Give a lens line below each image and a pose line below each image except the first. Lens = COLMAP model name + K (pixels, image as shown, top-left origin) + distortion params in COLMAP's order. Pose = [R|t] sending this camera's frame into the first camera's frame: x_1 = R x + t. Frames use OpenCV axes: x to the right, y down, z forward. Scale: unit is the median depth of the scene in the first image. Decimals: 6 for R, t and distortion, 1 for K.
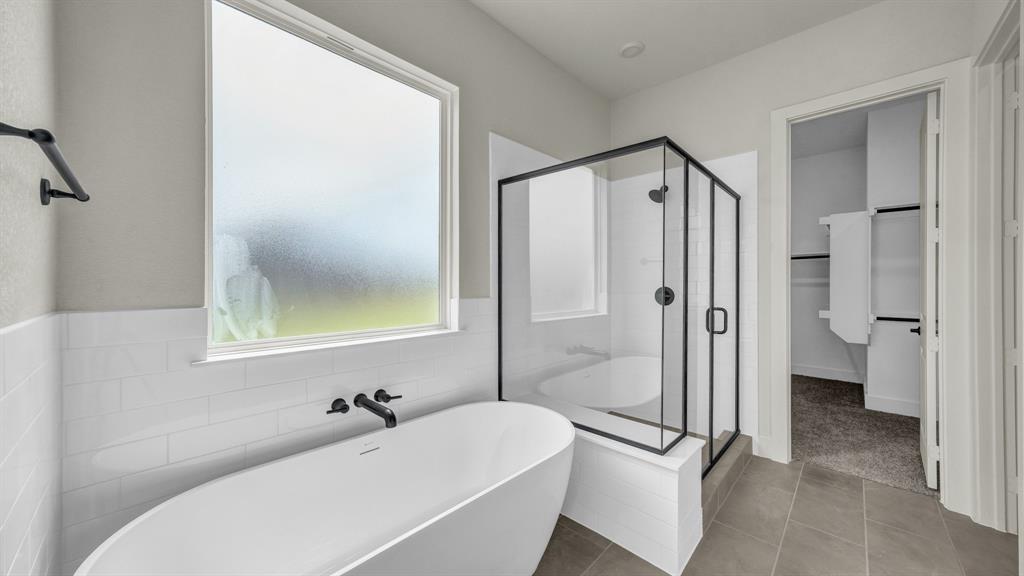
lens RADIAL K [[359.5, 0, 515.0], [0, 359.5, 284.3], [0, 0, 1]] dist [-0.001146, 0.004875]
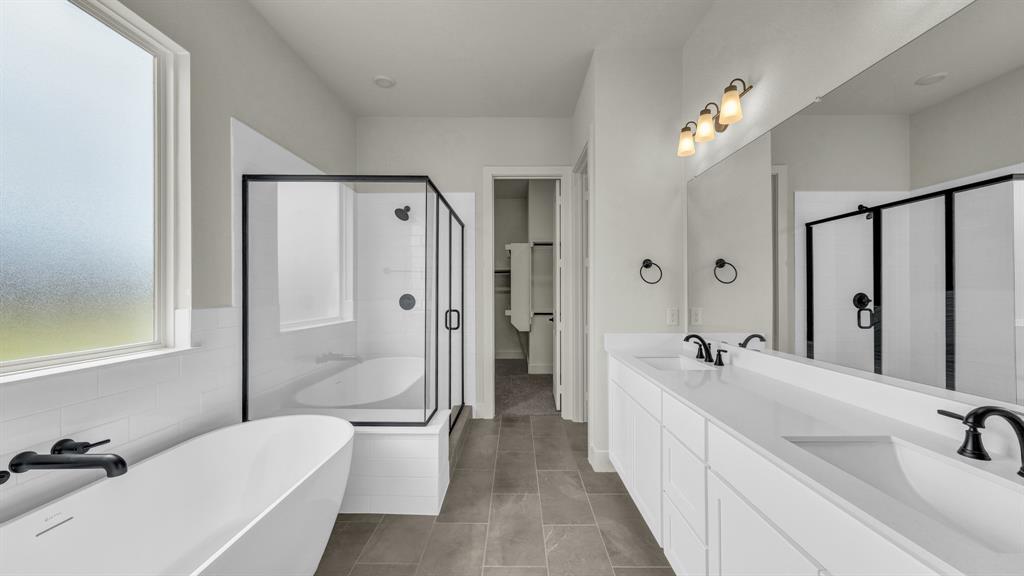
lens RADIAL K [[361.0, 0, 512.0], [0, 361.0, 288.0], [0, 0, 1]] dist [0.000557, 0.000182]
pose [[0.735589, 0.006789, 0.677394, -0.160099], [-0.000068, 0.999951, -0.009949, -0.000164], [-0.677428, 0.007272, 0.735553, -0.102326]]
